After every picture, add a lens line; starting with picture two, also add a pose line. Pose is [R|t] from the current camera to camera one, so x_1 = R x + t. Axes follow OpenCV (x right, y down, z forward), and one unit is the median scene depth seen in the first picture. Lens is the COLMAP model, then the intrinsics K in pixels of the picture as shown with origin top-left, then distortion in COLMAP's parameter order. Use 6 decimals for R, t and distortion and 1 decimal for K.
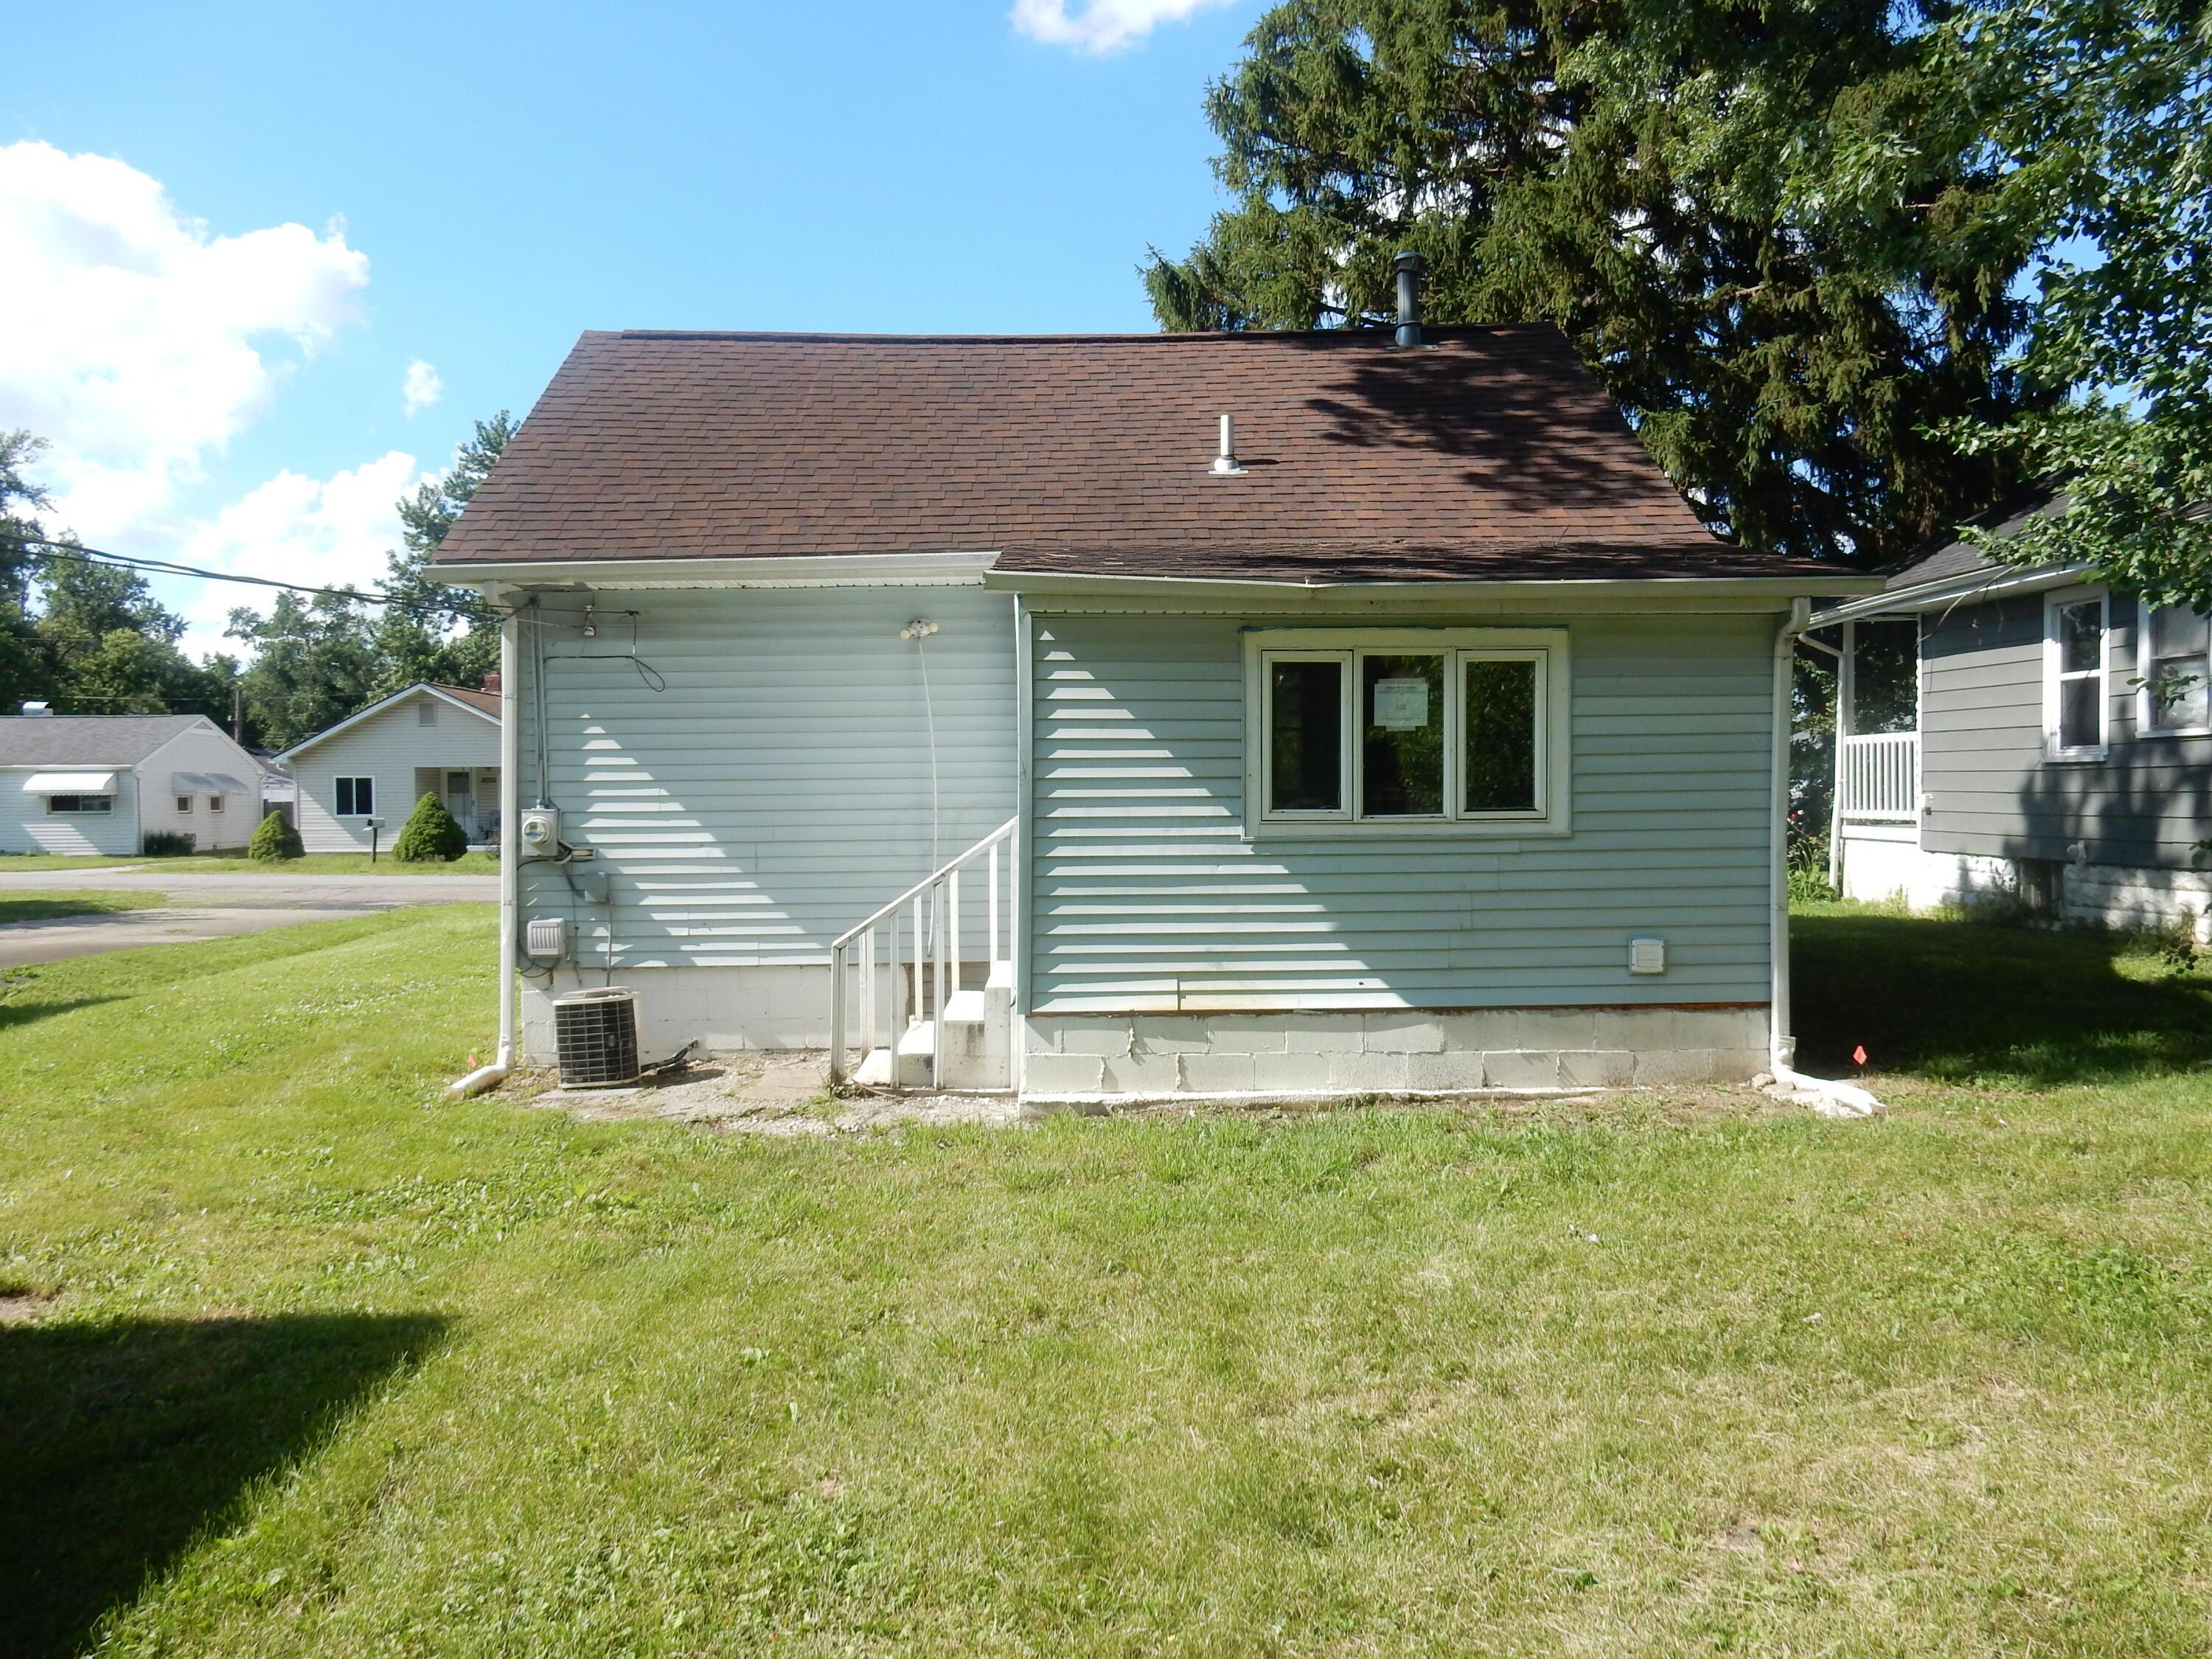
lens RADIAL K [[1635.4, 0, 1108.7], [0, 1635.4, 828.6], [0, 0, 1]] dist [0.022152, -0.002002]
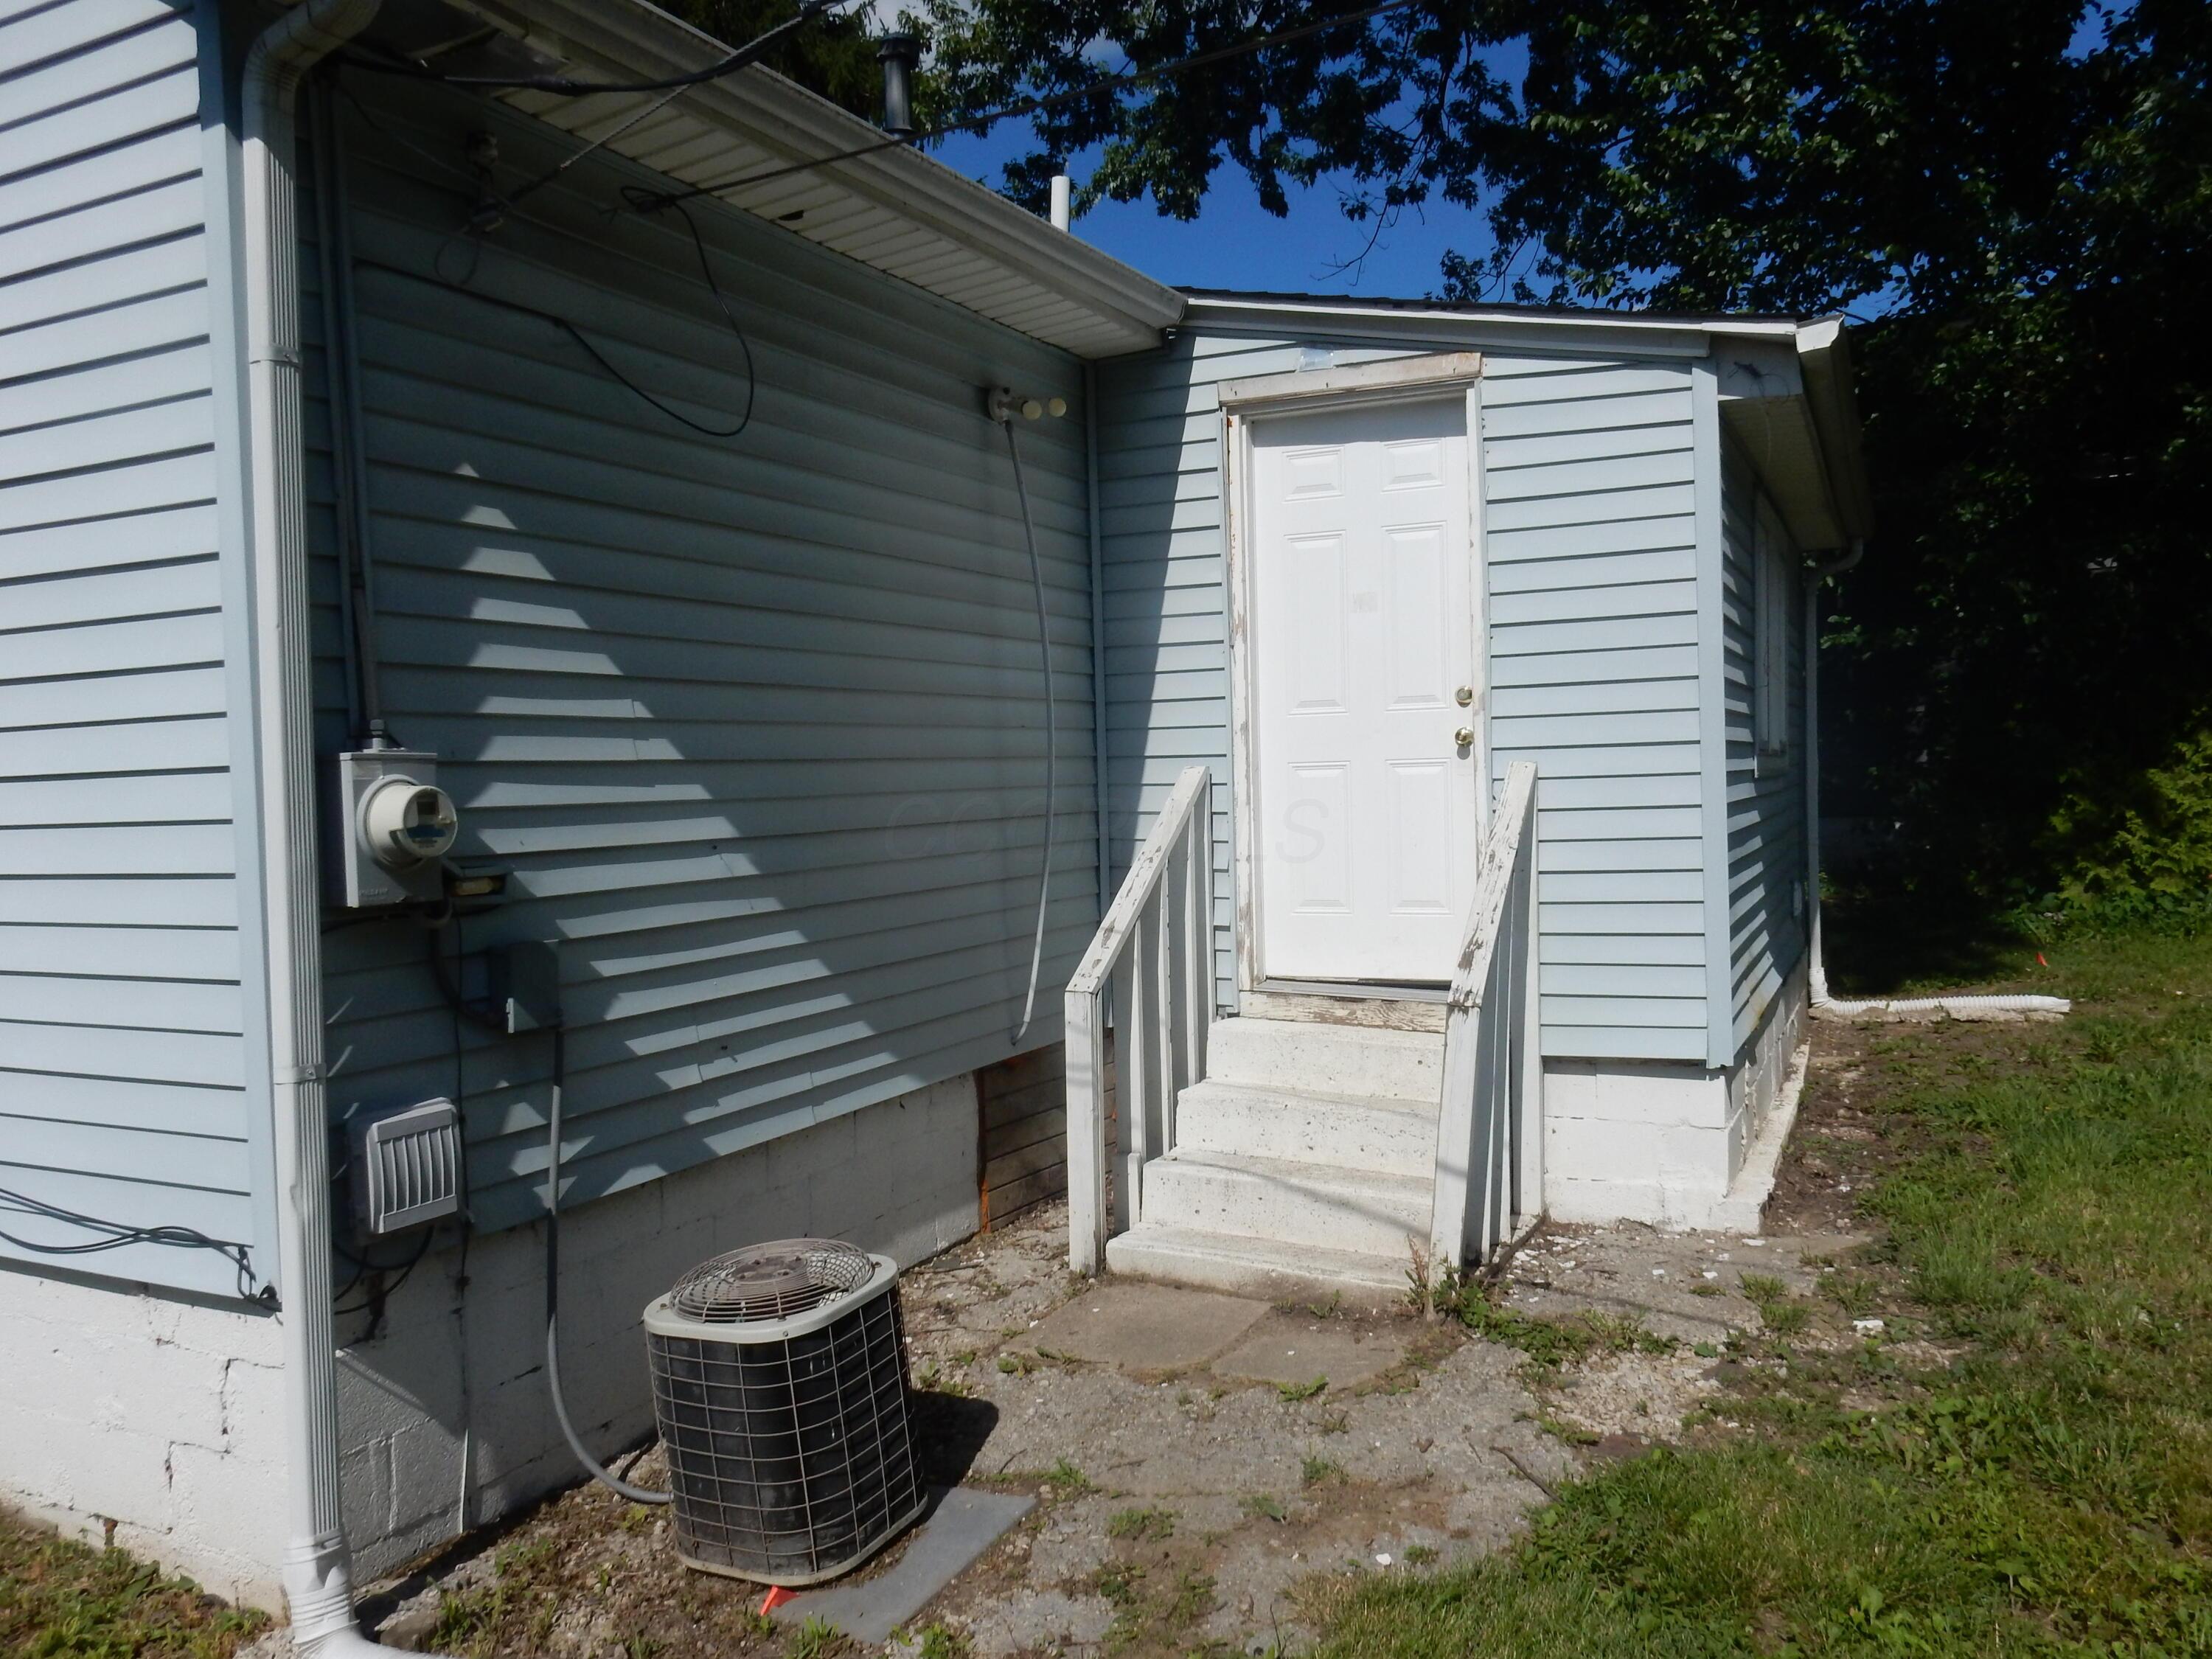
lens RADIAL K [[1635.4, 0, 1109.3], [0, 1635.4, 833.0], [0, 0, 1]] dist [0.022152, -0.002002]
pose [[0.462190, -0.035479, 0.886071, -0.552611], [0.047467, 0.998757, 0.015231, 0.005021], [-0.885510, 0.035020, 0.463299, 0.734407]]
